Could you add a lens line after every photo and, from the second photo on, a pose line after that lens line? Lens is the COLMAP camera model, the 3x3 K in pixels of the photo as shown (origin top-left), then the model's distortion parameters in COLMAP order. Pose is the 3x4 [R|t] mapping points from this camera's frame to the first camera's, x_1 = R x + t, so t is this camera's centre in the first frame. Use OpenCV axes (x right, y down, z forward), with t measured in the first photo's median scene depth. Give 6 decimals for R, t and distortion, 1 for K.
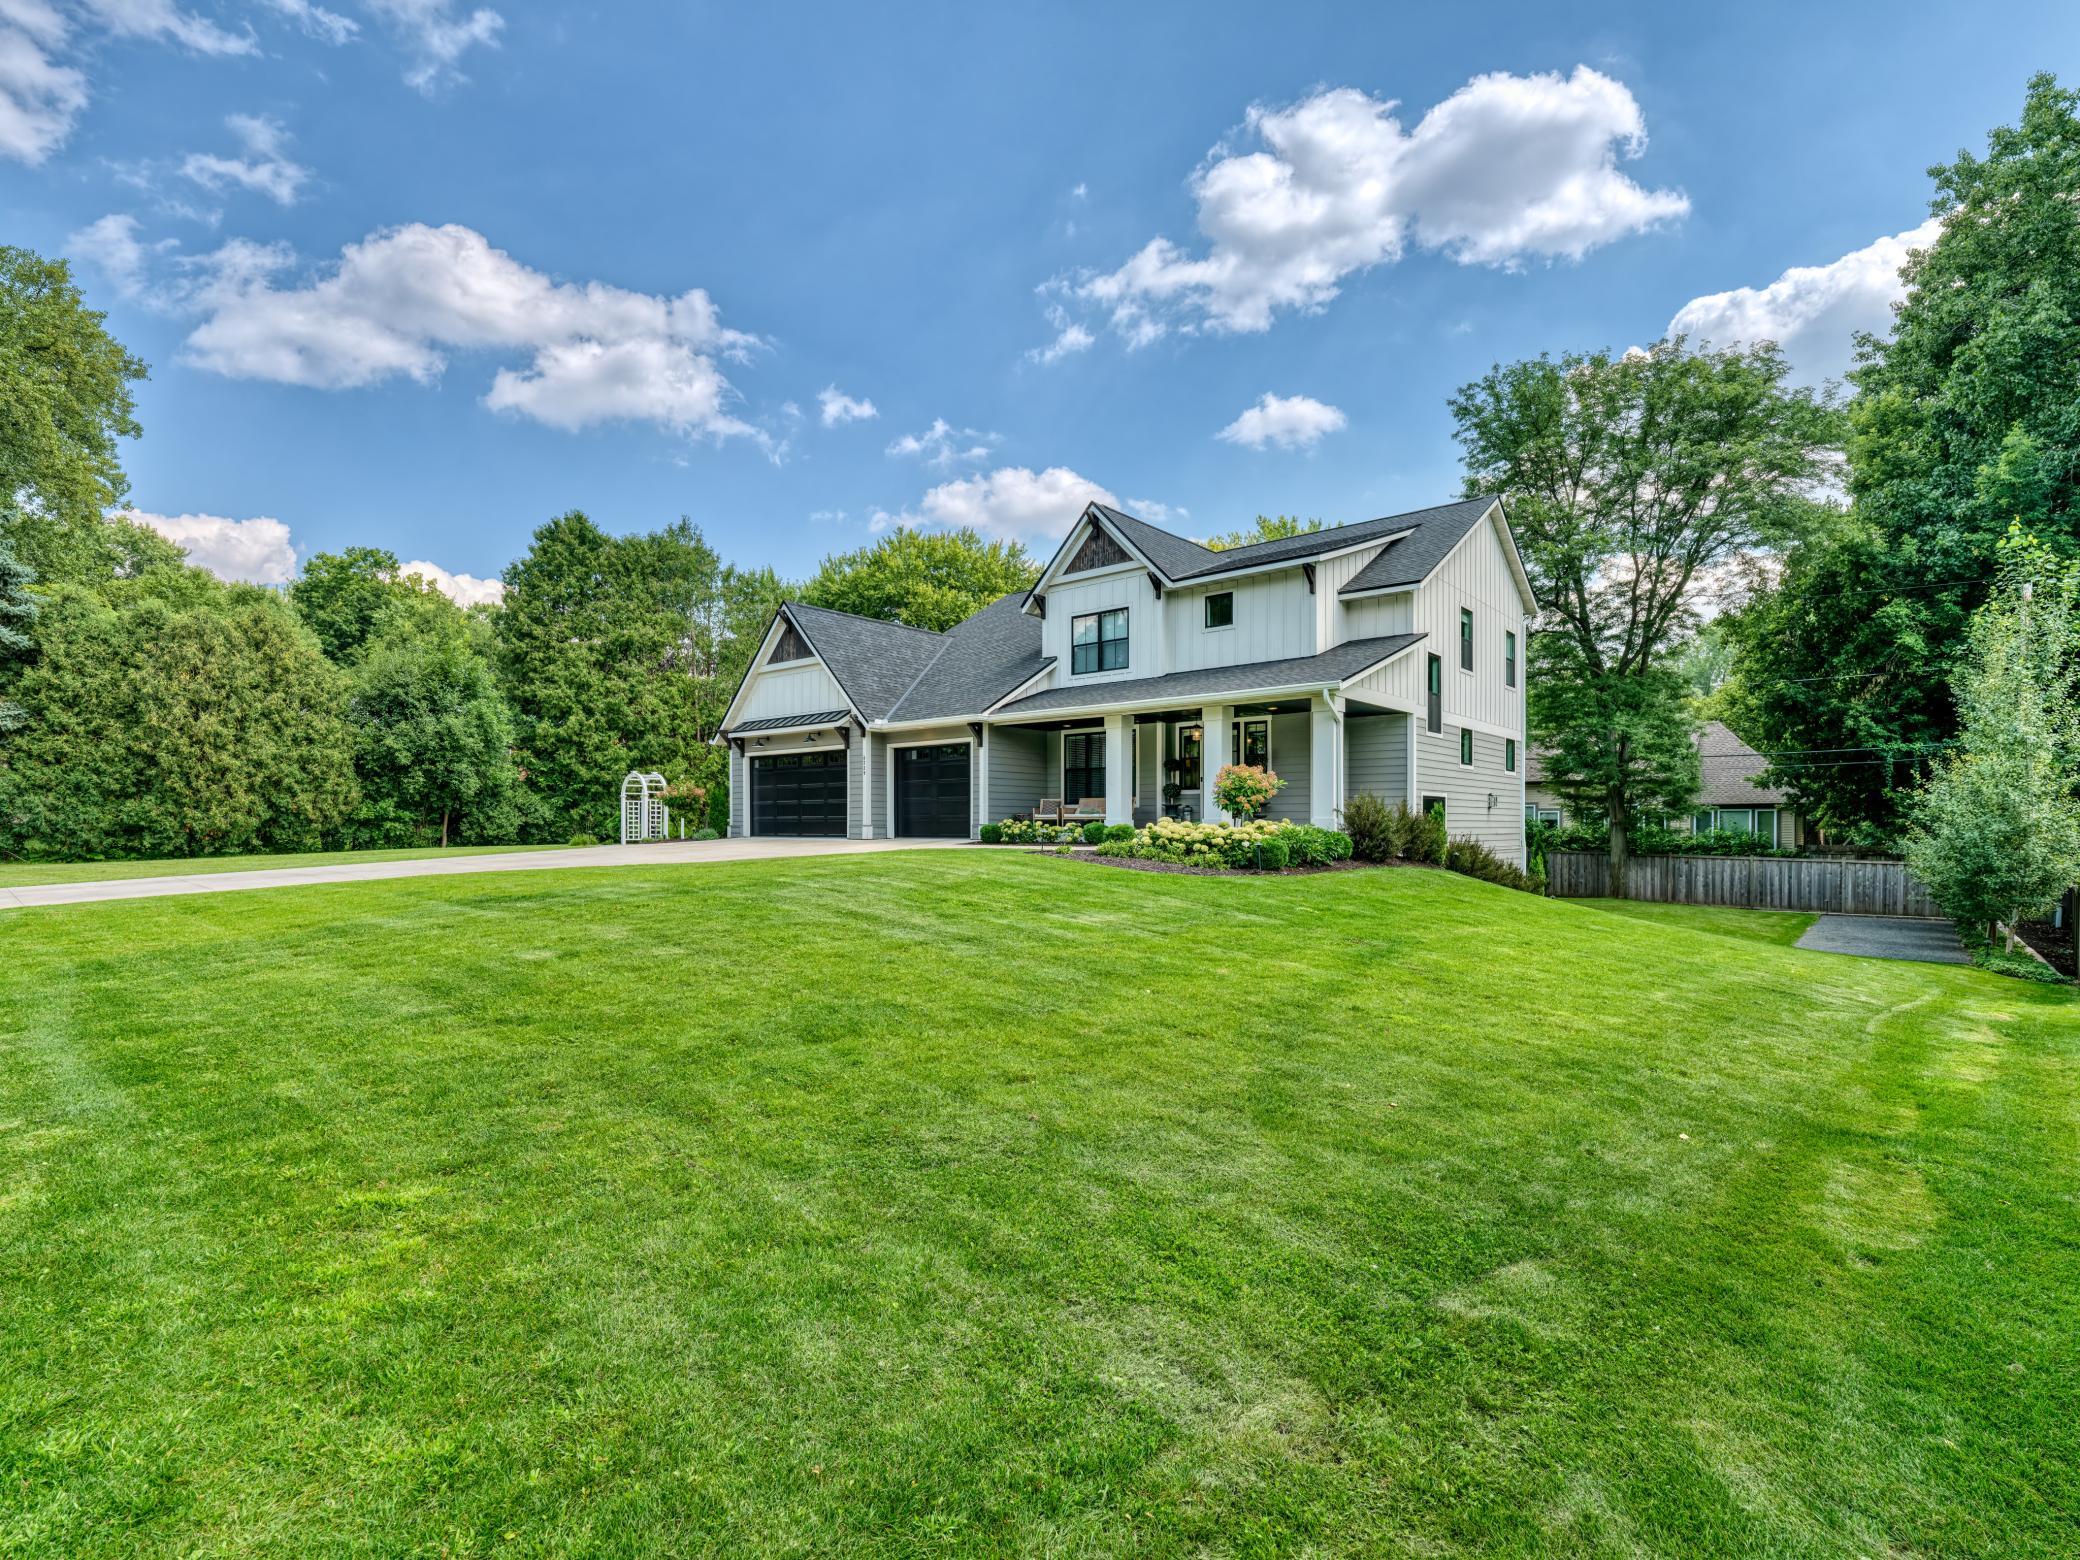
lens RADIAL K [[953.4, 0, 1044.1], [0, 953.4, 777.7], [0, 0, 1]] dist [-0.012243, 0.000420]
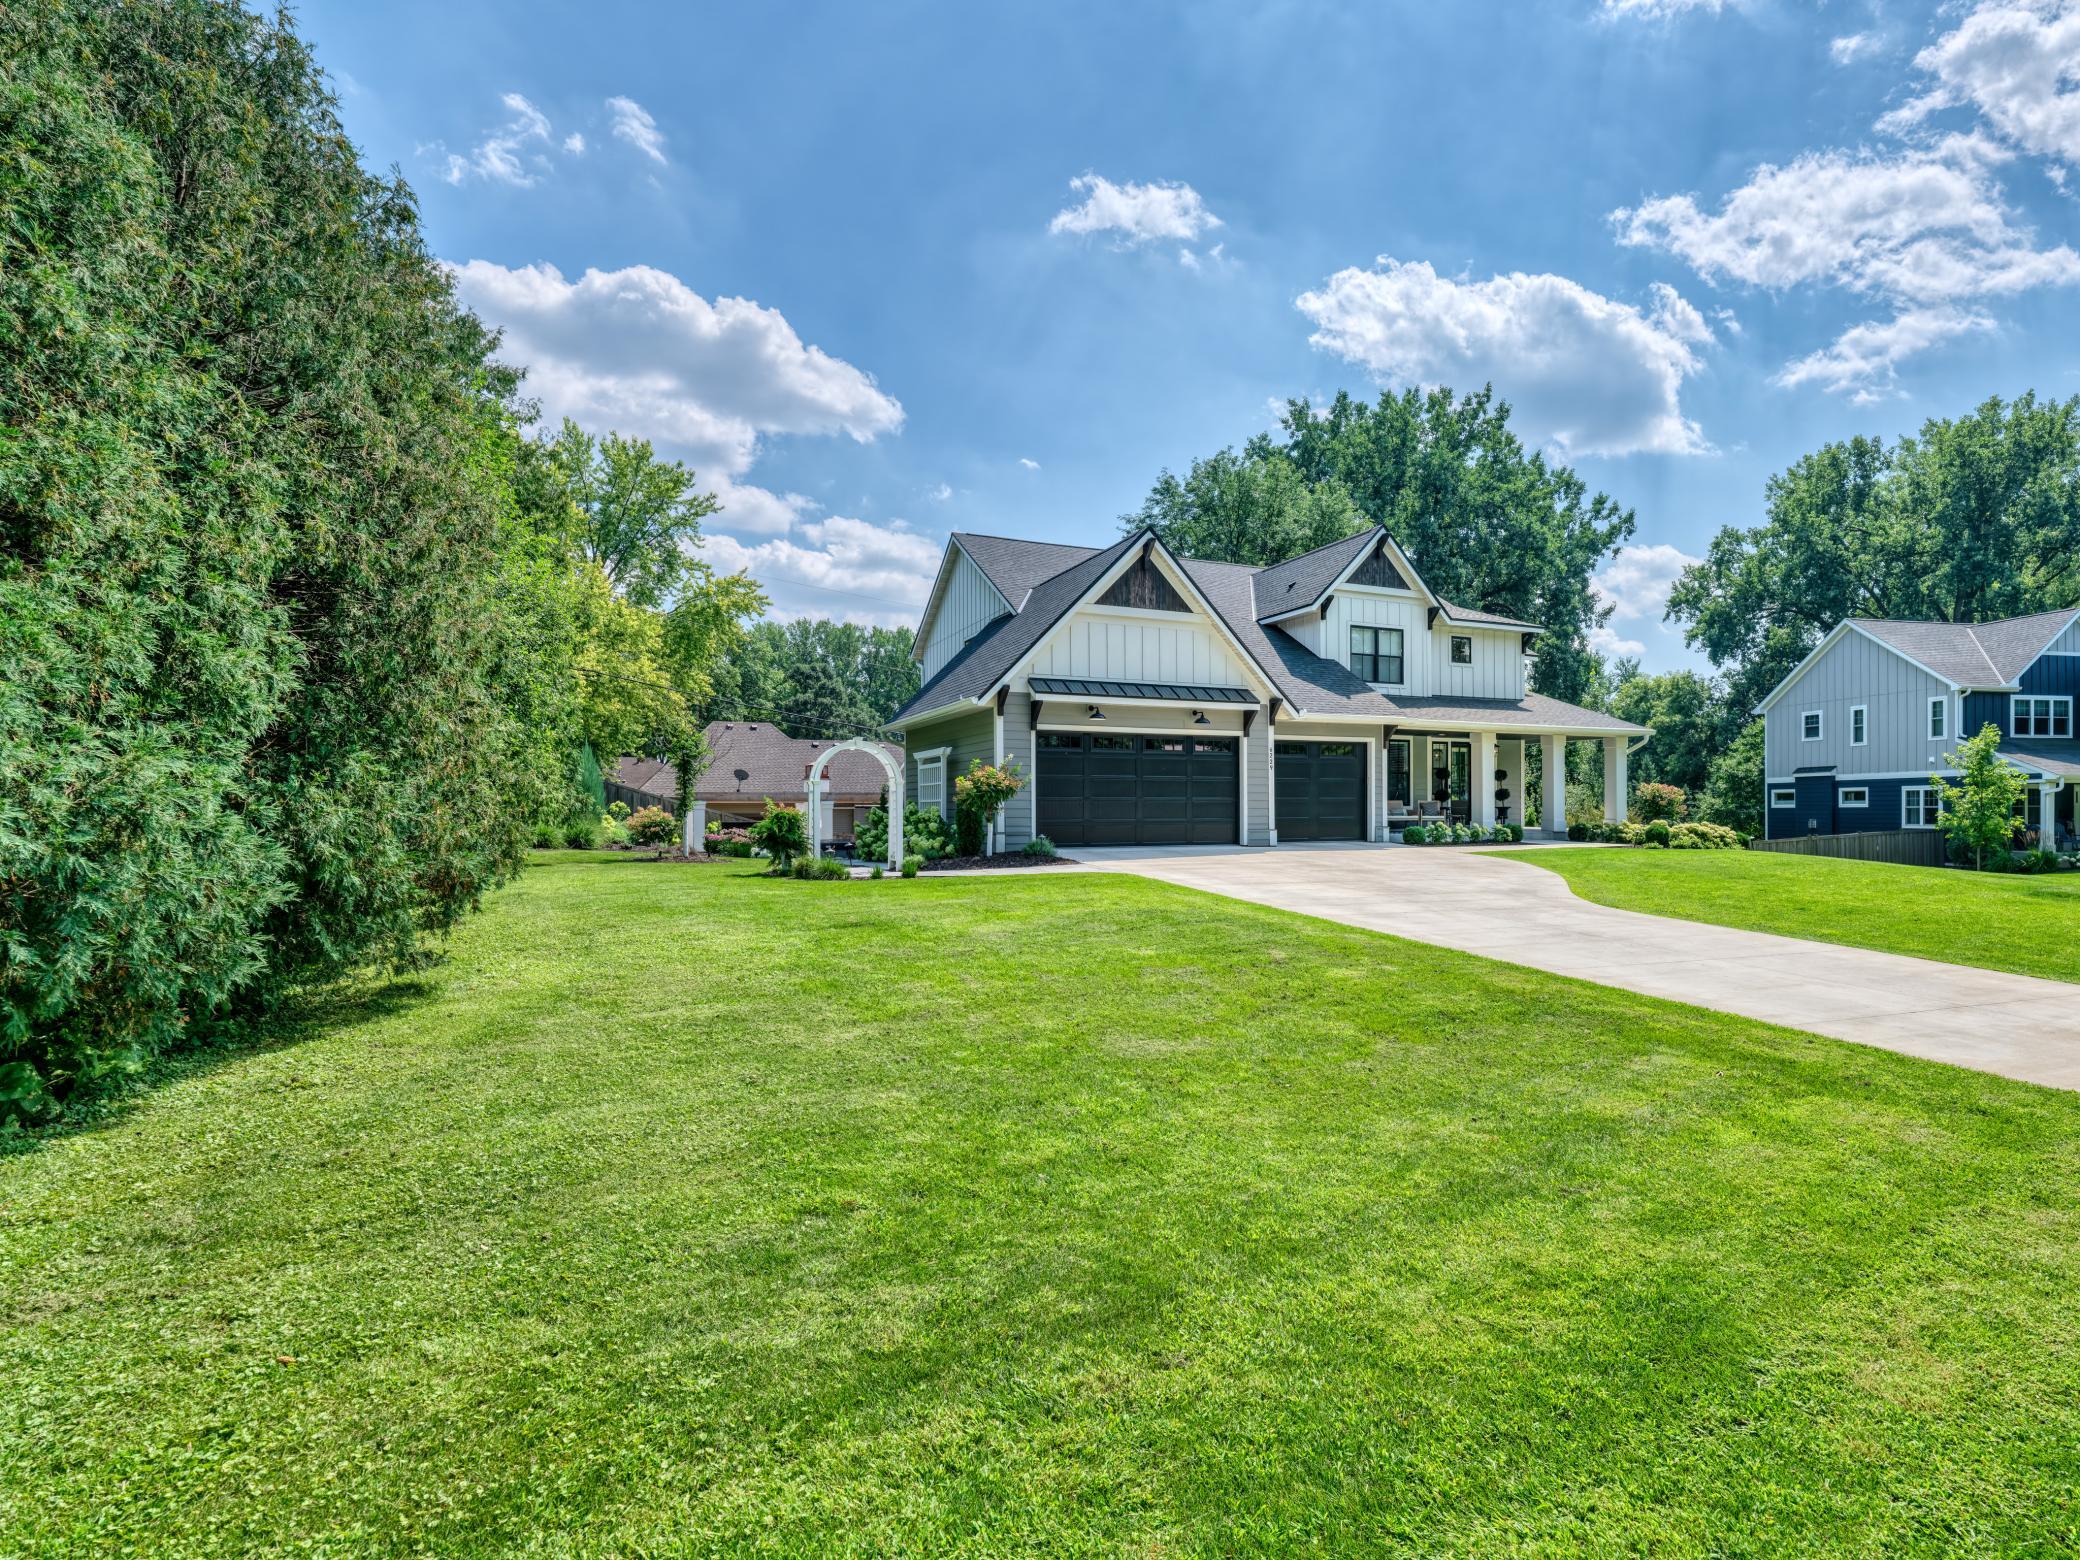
lens RADIAL K [[953.4, 0, 1044.1], [0, 953.4, 777.7], [0, 0, 1]] dist [-0.012243, 0.000420]
pose [[0.547694, 0.038735, 0.835782, -1.024350], [-0.043026, 0.998910, -0.018101, 0.029223], [-0.835572, -0.026046, 0.548763, 0.717320]]
